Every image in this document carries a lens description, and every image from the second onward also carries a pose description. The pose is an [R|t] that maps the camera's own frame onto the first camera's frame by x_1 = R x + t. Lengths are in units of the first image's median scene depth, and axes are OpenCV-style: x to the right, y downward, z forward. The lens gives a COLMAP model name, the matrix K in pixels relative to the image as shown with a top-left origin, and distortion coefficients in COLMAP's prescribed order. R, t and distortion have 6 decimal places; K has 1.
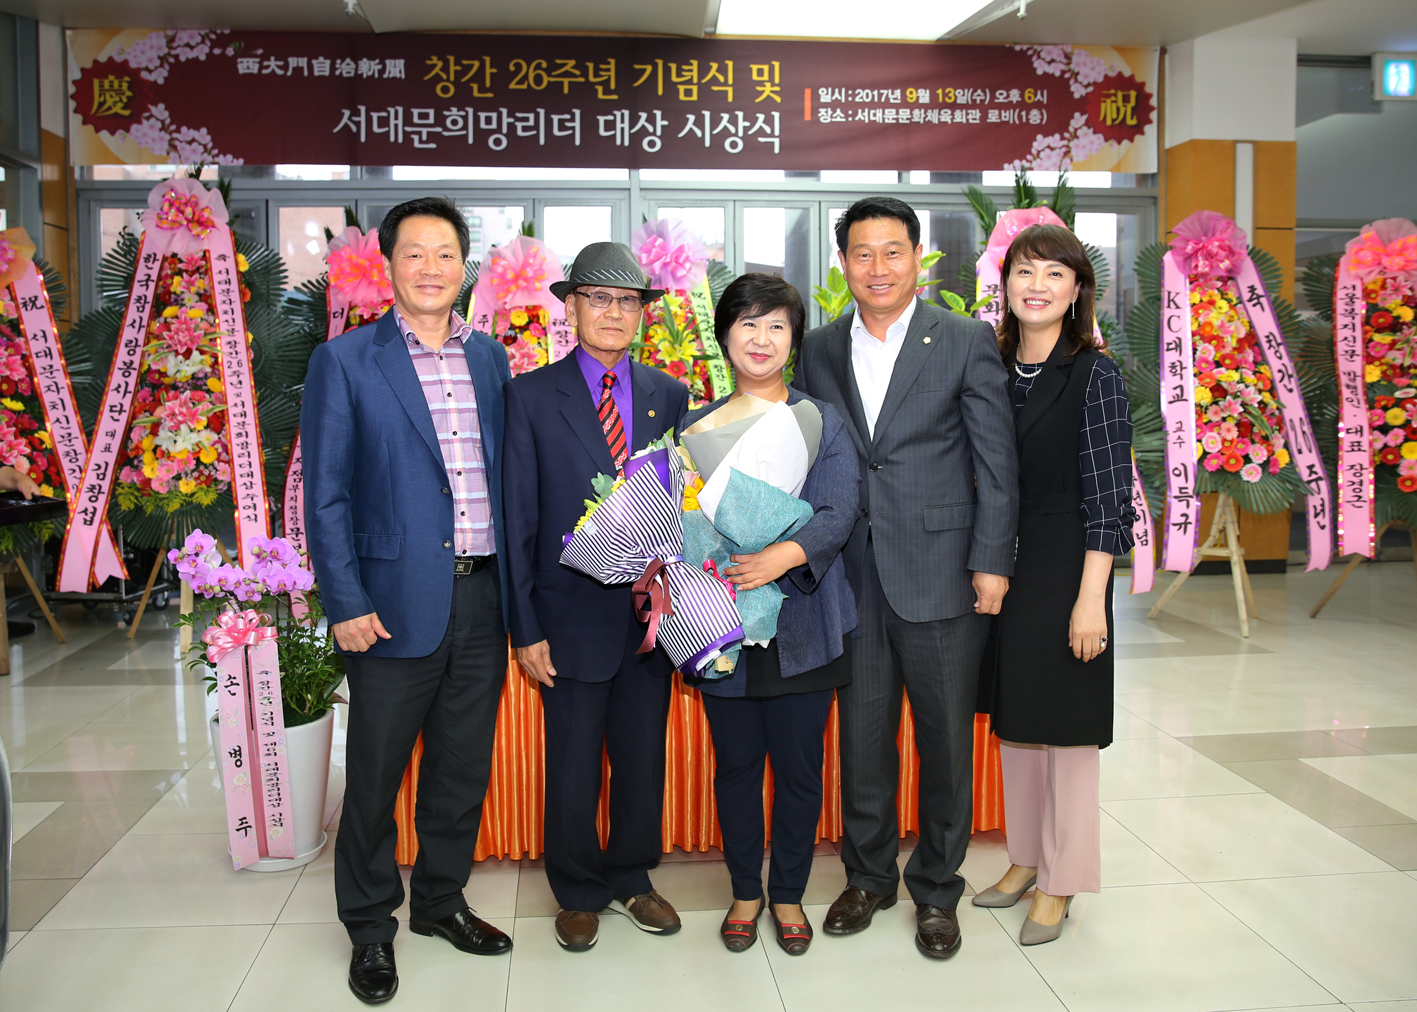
lens RADIAL K [[1158.2, 0, 666.2], [0, 1158.2, 451.6], [0, 0, 1]] dist [-0.112219, 0.094811]
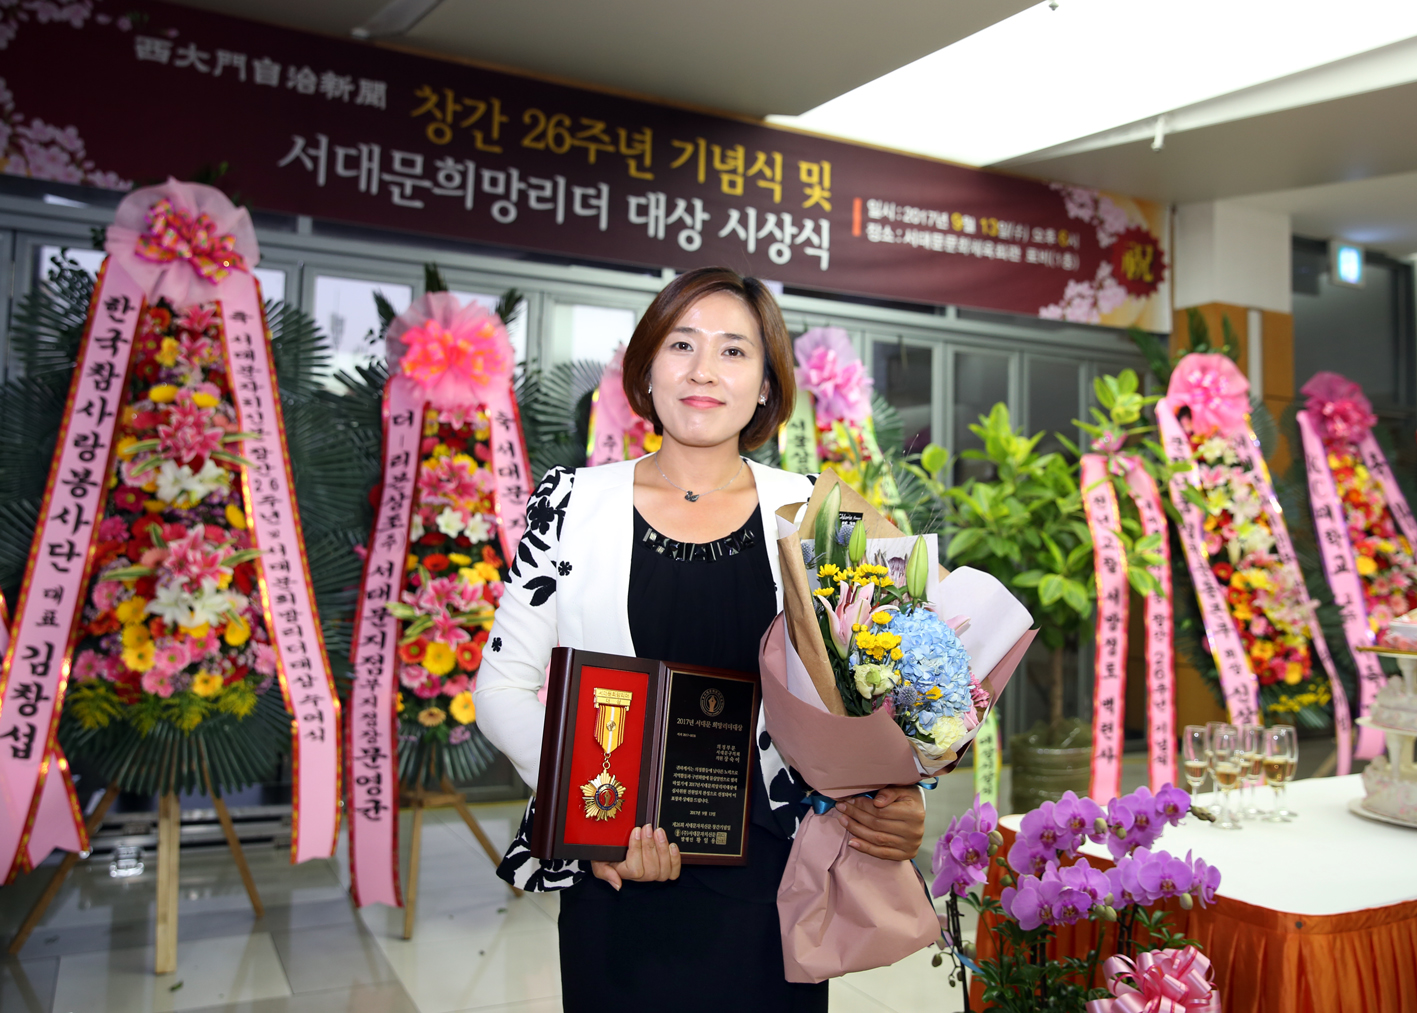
lens RADIAL K [[1232.6, 0, 757.0], [0, 1232.6, 474.5], [0, 0, 1]] dist [-0.087484, 0.103473]
pose [[0.918679, 0.050424, 0.391773, -0.338783], [-0.004477, 0.993084, -0.117320, -0.004379], [-0.394979, 0.106025, 0.912552, 0.243273]]
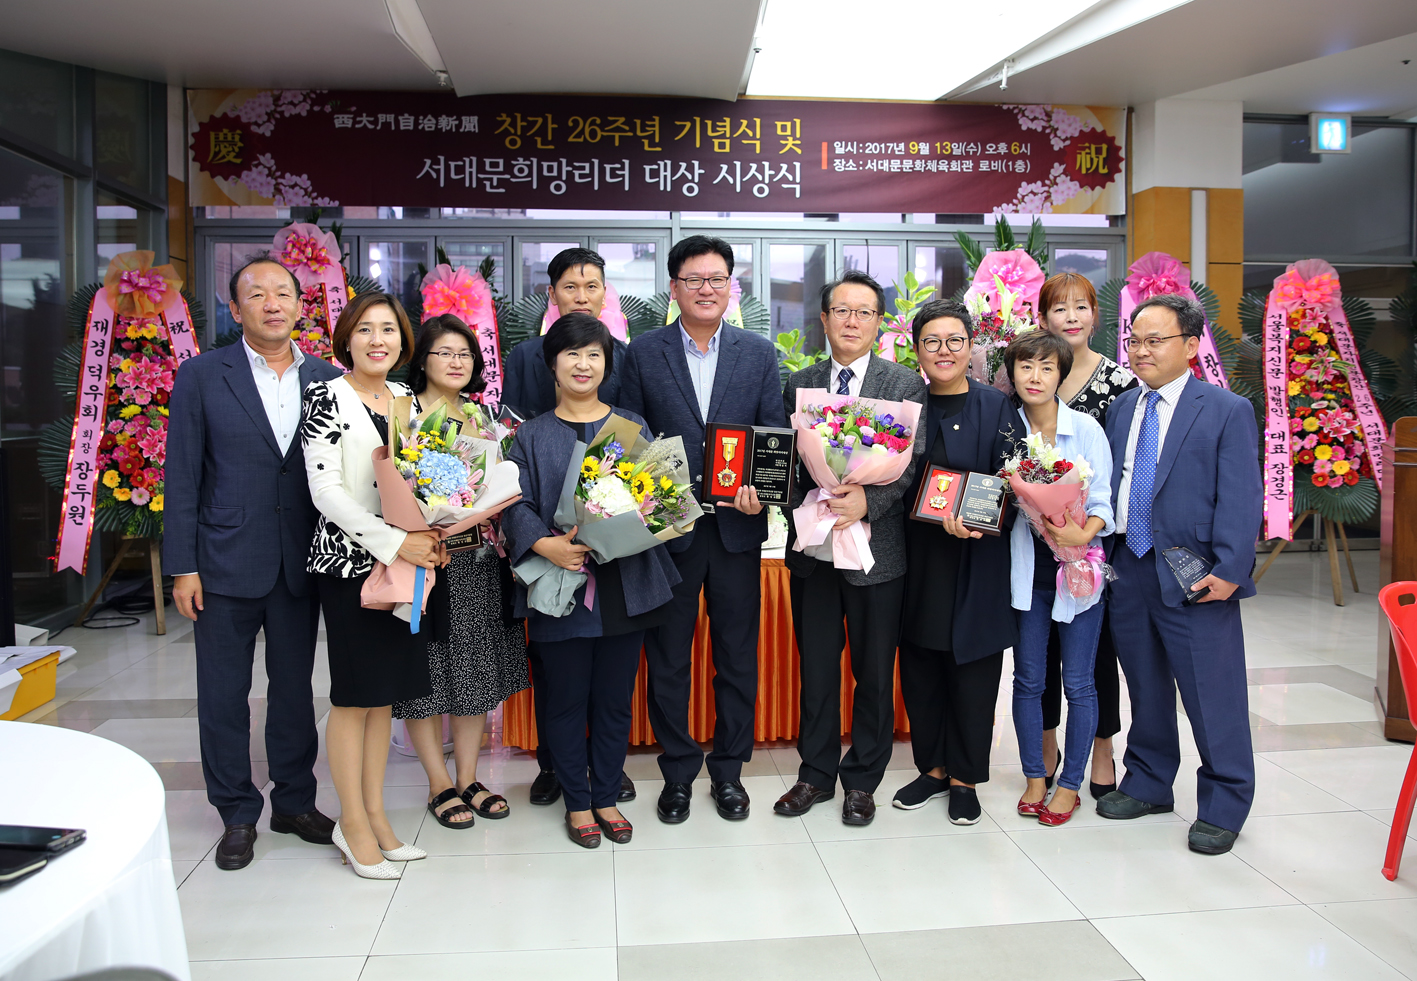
lens RADIAL K [[1134.6, 0, 701.3], [0, 1134.6, 451.0], [0, 0, 1]] dist [-0.114862, 0.100911]
pose [[0.999930, 0.001561, 0.011769, -0.016526], [-0.001451, 0.999956, -0.009302, 0.008519], [-0.011783, 0.009284, 0.999887, -0.157574]]
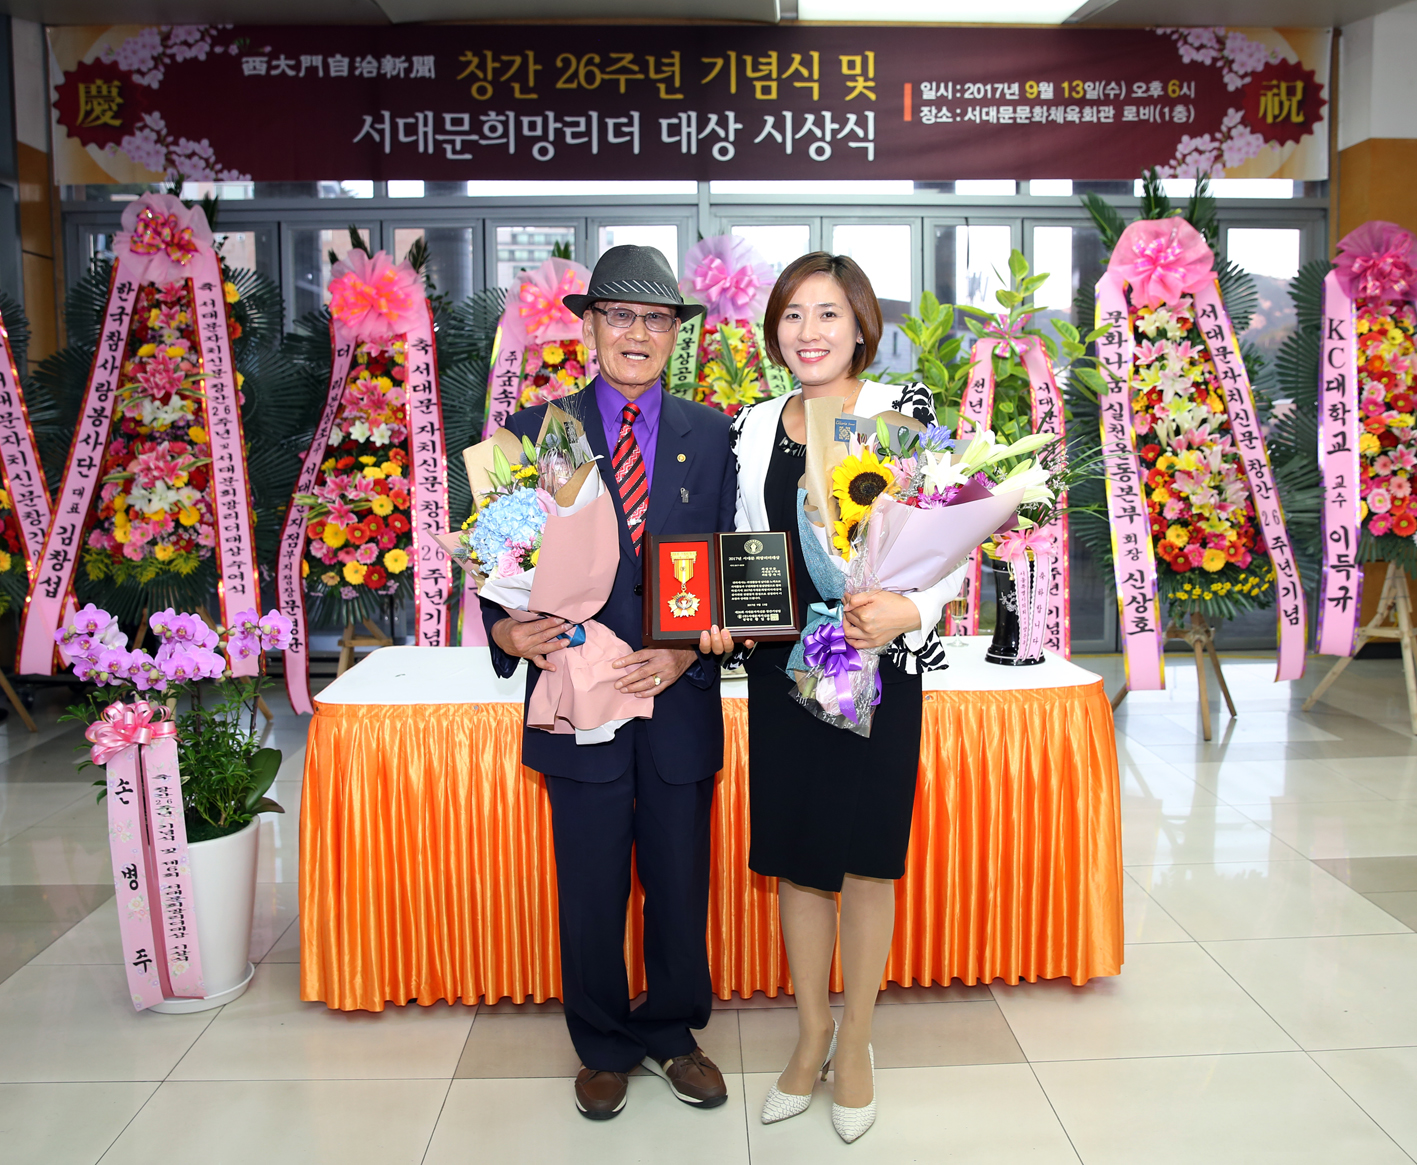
lens RADIAL K [[1297.1, 0, 741.2], [0, 1297.1, 556.0], [0, 0, 1]] dist [-0.112911, 0.094302]
pose [[0.999053, 0.001035, -0.043495, 0.048203], [0.000381, 0.999470, 0.032552, 0.001592], [0.043506, -0.032538, 0.998523, 0.045652]]
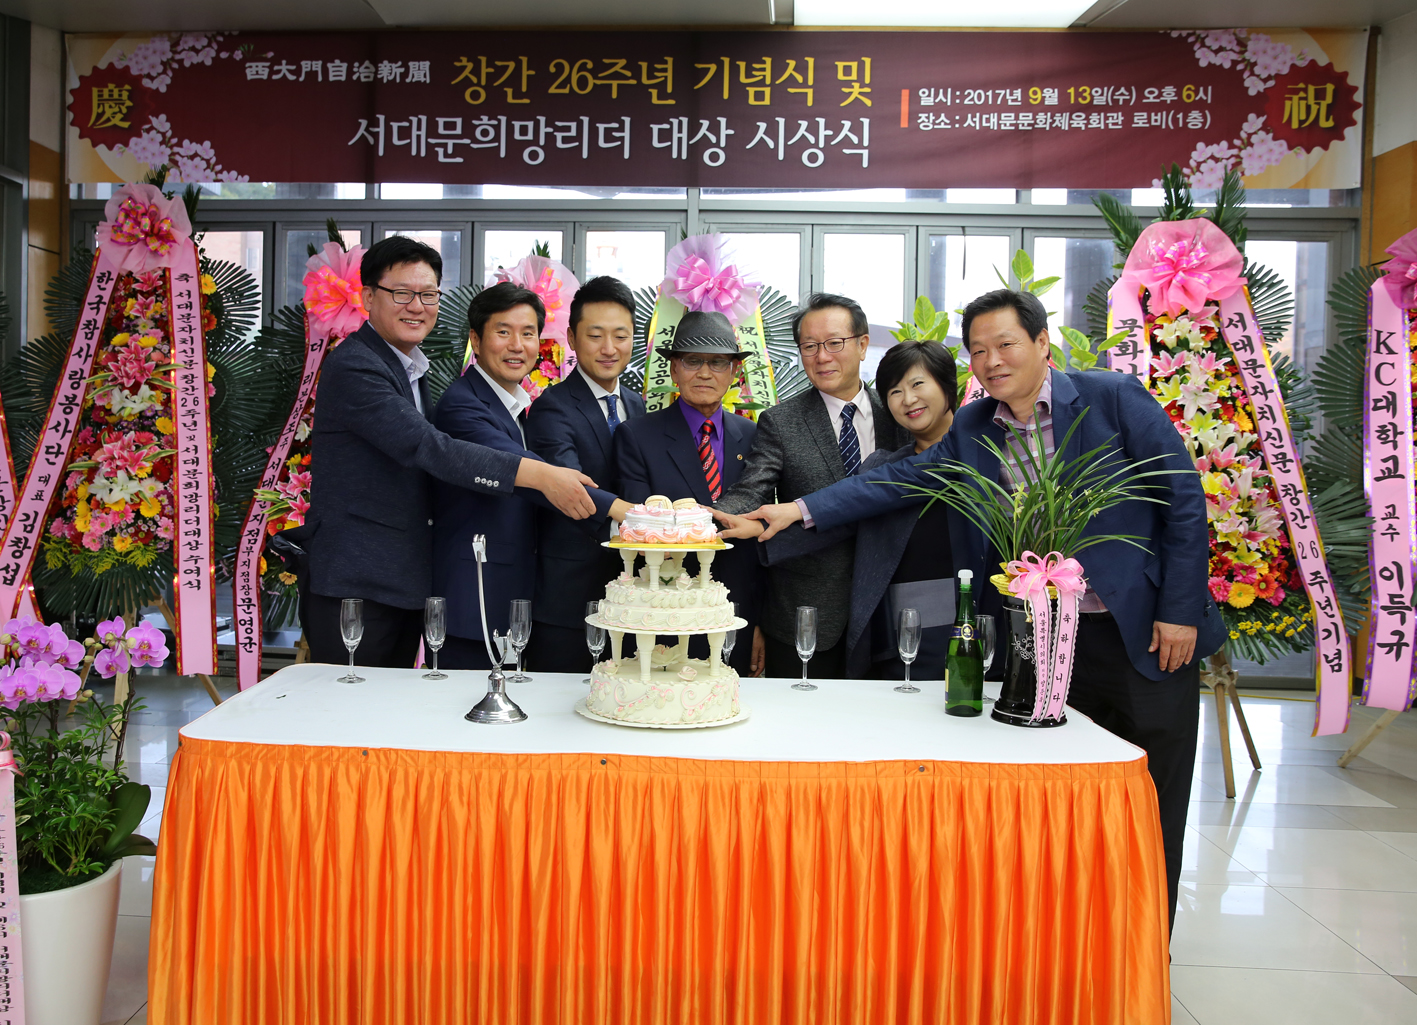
lens RADIAL K [[1199.4, 0, 606.3], [0, 1199.4, 490.7], [0, 0, 1]] dist [-0.096229, 0.095354]
pose [[0.988277, 0.030369, -0.149624, 0.053735], [-0.034124, 0.999162, -0.022588, -0.001073], [0.148812, 0.027429, 0.988485, 0.150977]]
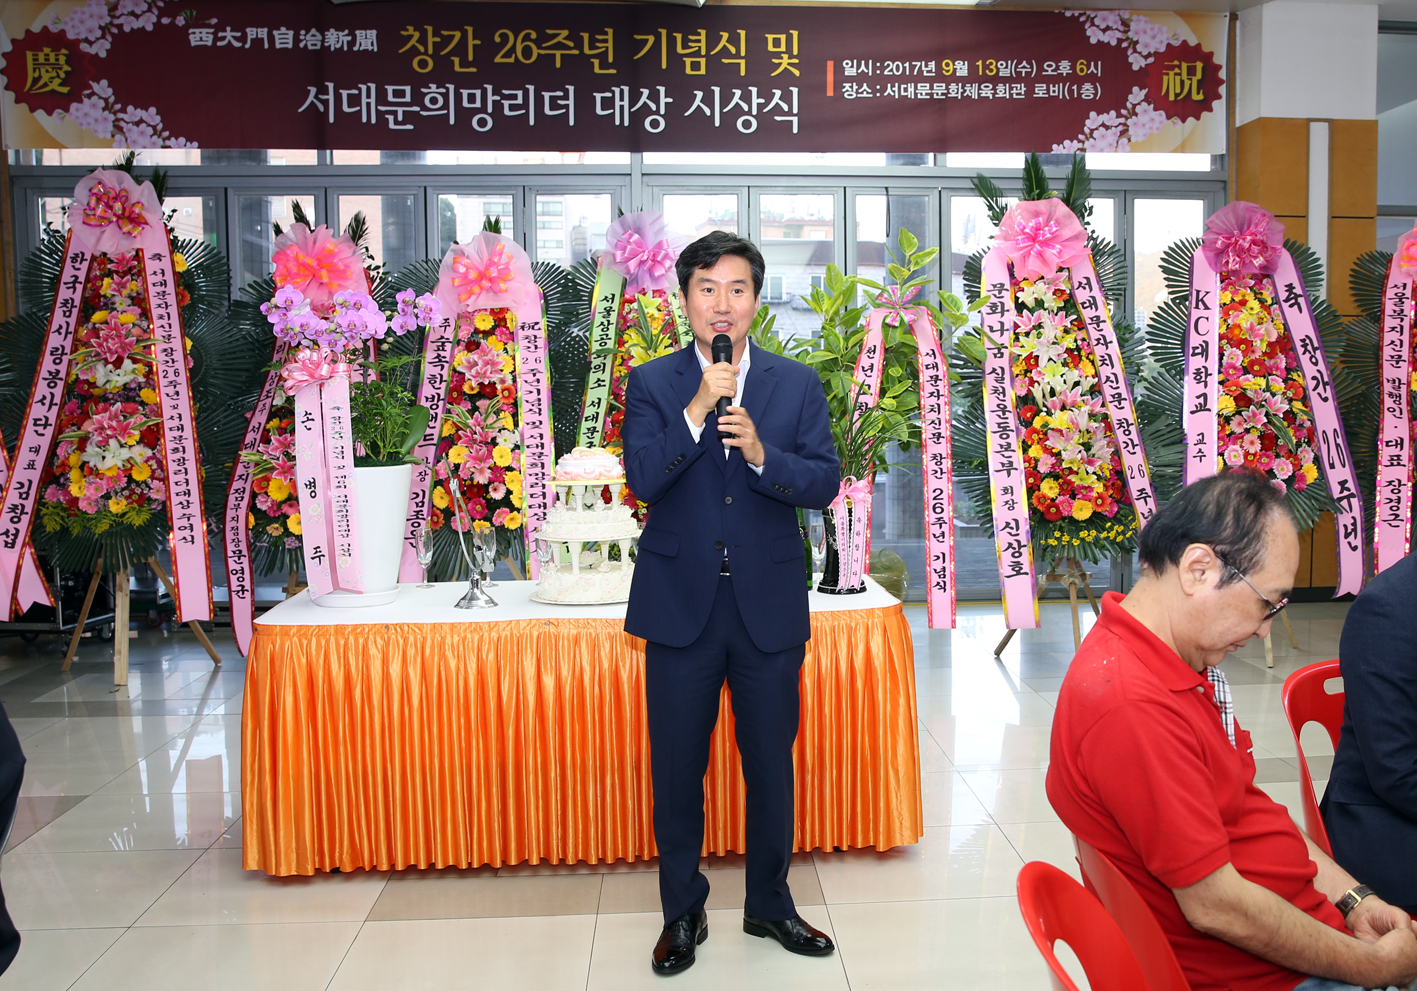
lens RADIAL K [[1387.4, 0, 815.2], [0, 1387.4, 512.7], [0, 0, 1]] dist [-0.113827, 0.095340]
pose [[0.999867, -0.002155, 0.016170, 0.107655], [0.001624, 0.999462, 0.032771, 0.000670], [-0.016232, -0.032741, 0.999332, -0.094097]]
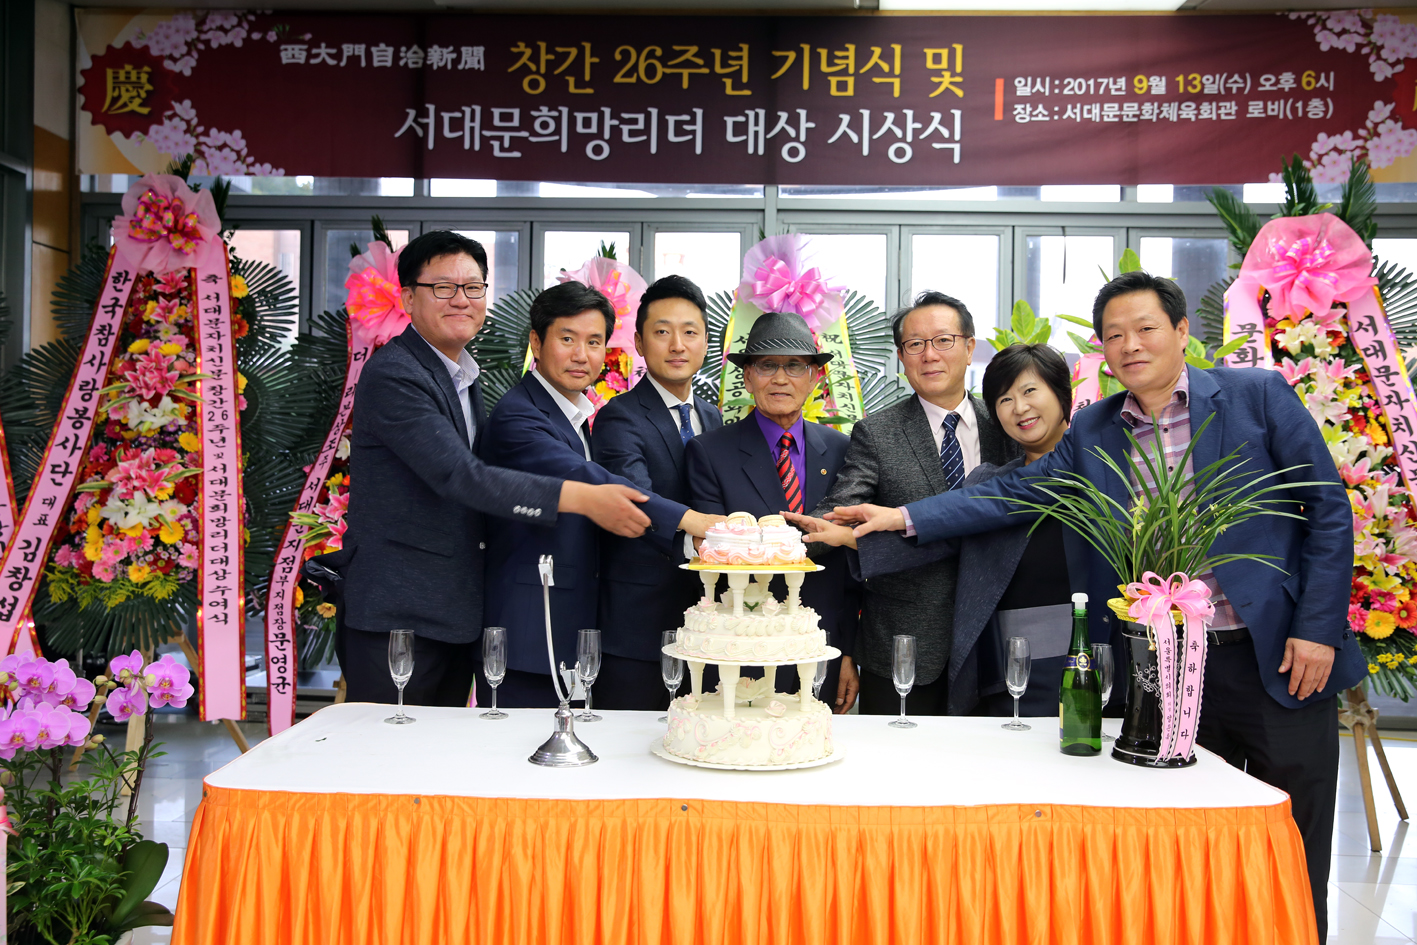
lens RADIAL K [[1300.3, 0, 706.3], [0, 1300.3, 466.3], [0, 0, 1]] dist [-0.039590, 0.113387]
pose [[0.991846, 0.022015, -0.125526, 0.049963], [-0.030071, 0.997582, -0.062656, 0.001735], [0.123843, 0.065920, 0.990110, 0.155008]]
